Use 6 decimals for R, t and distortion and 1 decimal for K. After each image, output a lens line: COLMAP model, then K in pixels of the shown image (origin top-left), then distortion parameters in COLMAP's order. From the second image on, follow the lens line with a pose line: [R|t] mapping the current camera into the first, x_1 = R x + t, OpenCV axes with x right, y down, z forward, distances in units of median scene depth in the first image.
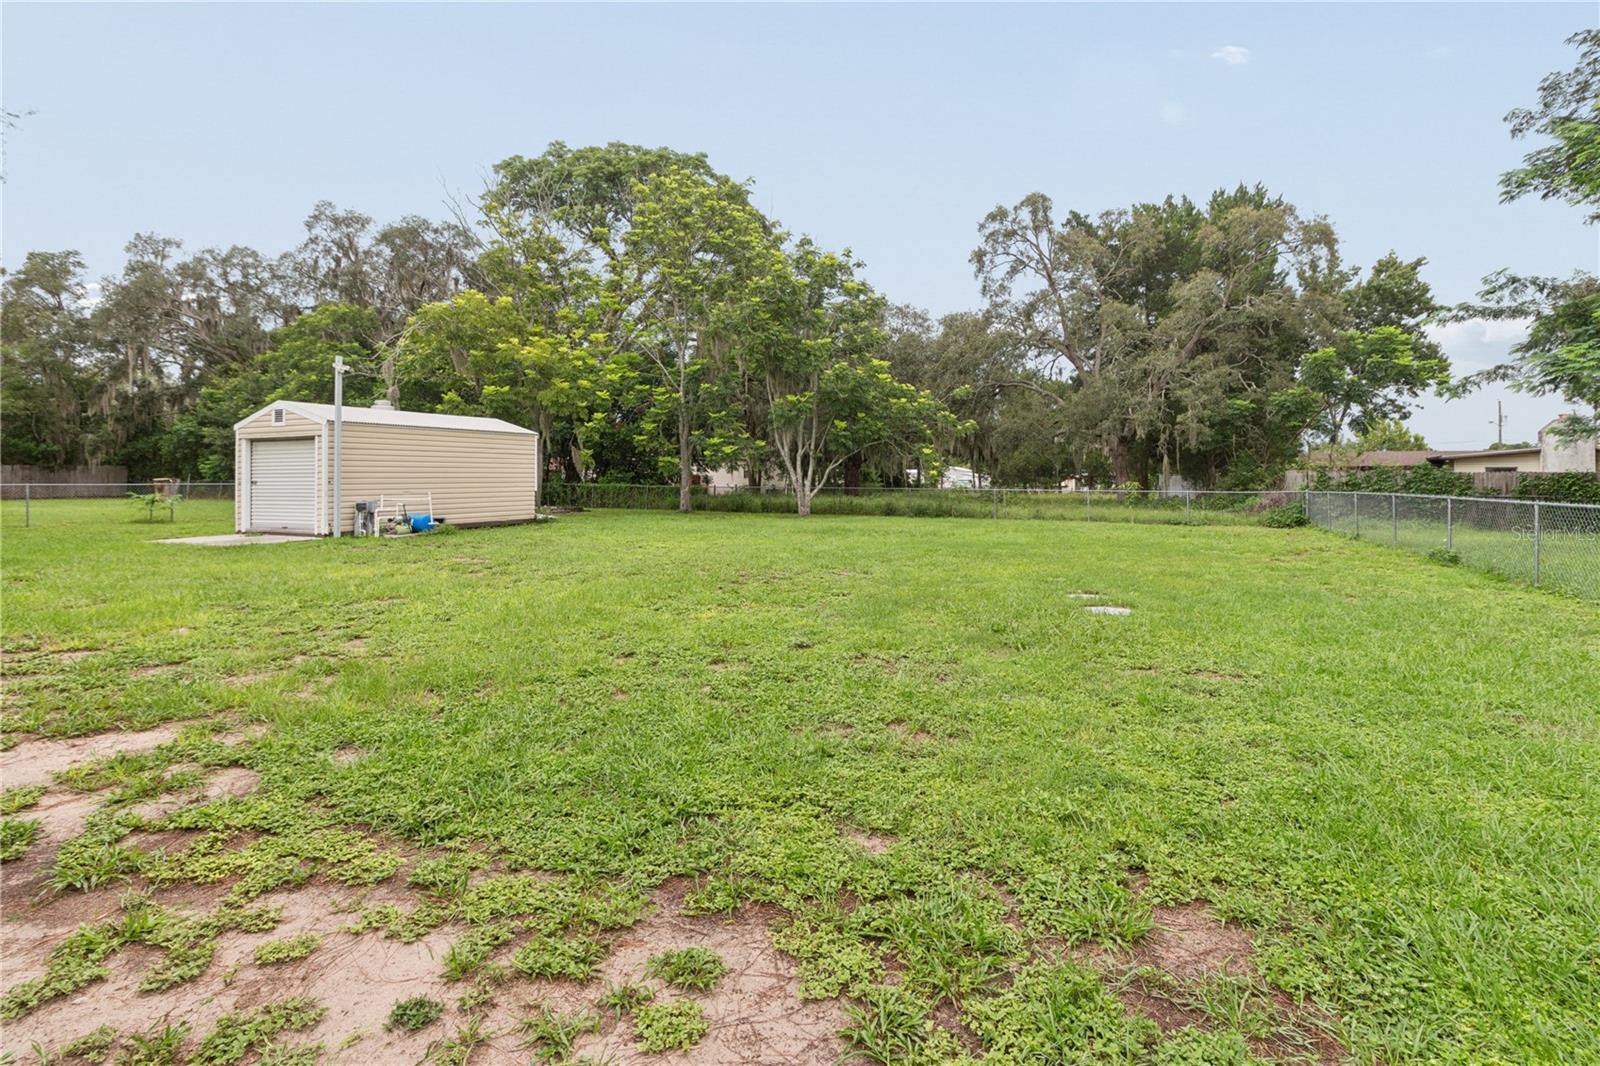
lens RADIAL K [[757.0, 0, 799.4], [0, 757.0, 483.8], [0, 0, 1]] dist [0.003156, 0.000332]
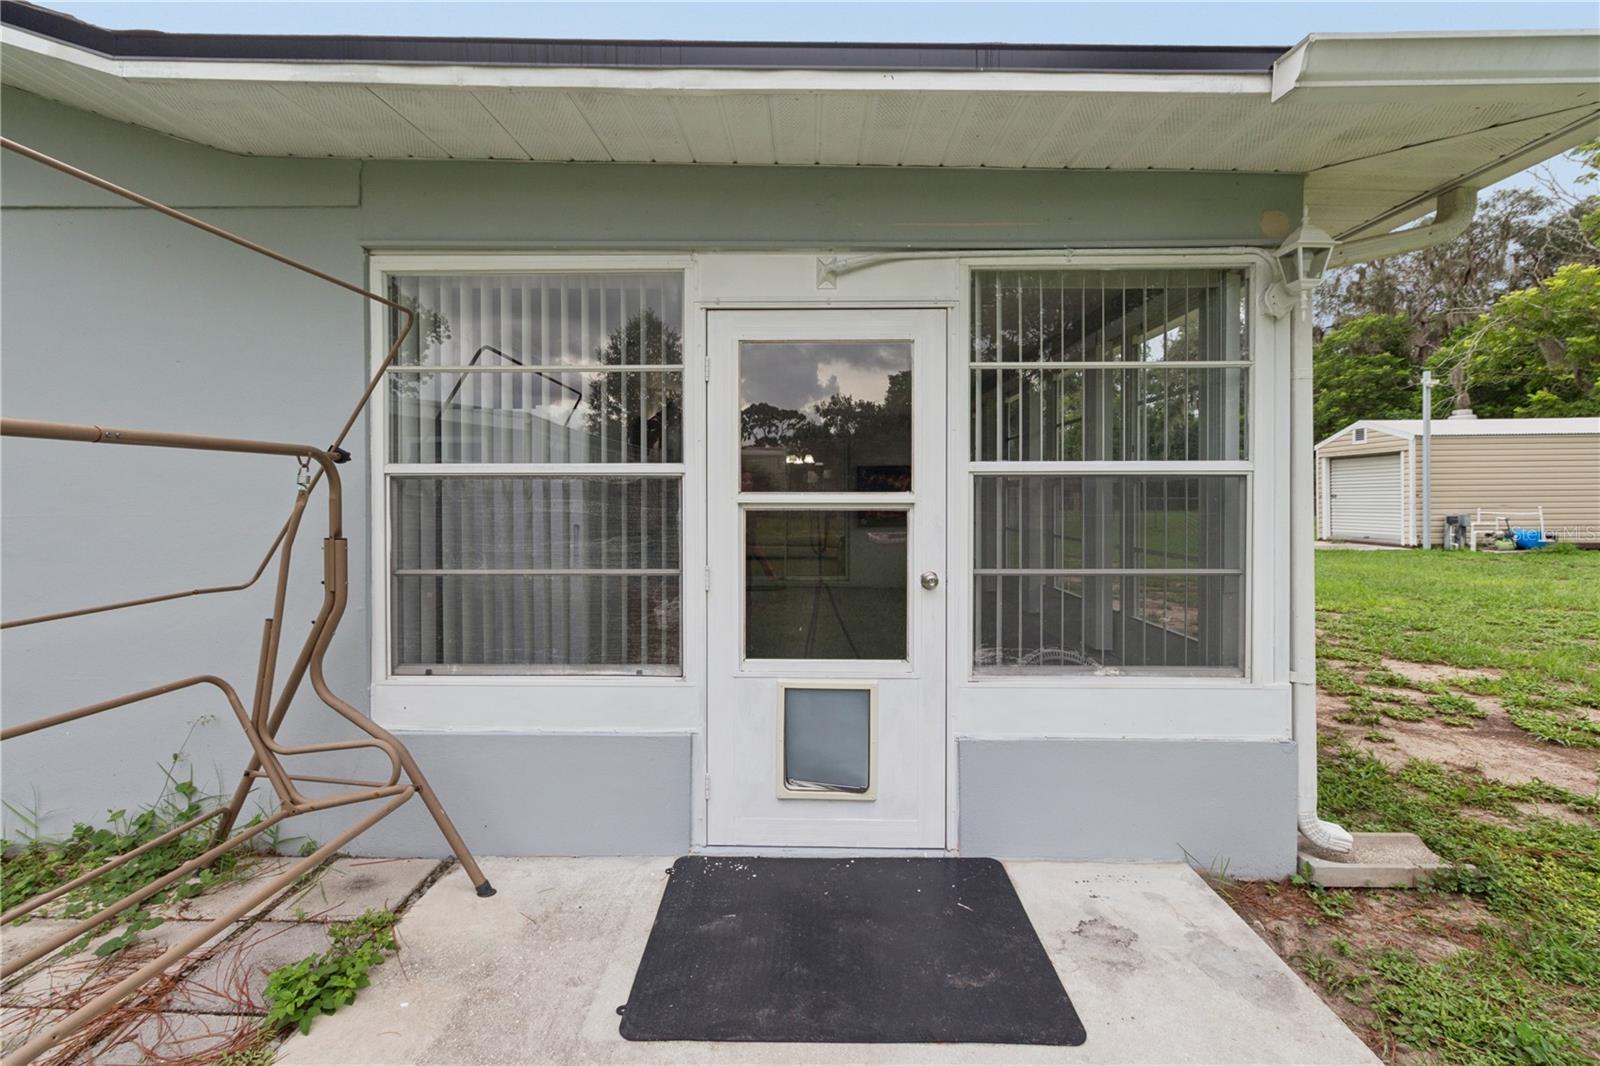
lens RADIAL K [[746.0, 0, 805.4], [0, 746.0, 502.1], [0, 0, 1]] dist [0.013858, 0.000130]
pose [[0.410151, 0.004397, -0.912007, -0.025500], [-0.000061, 0.999989, 0.004793, 0.002136], [0.912018, -0.001910, 0.410147, -0.172859]]
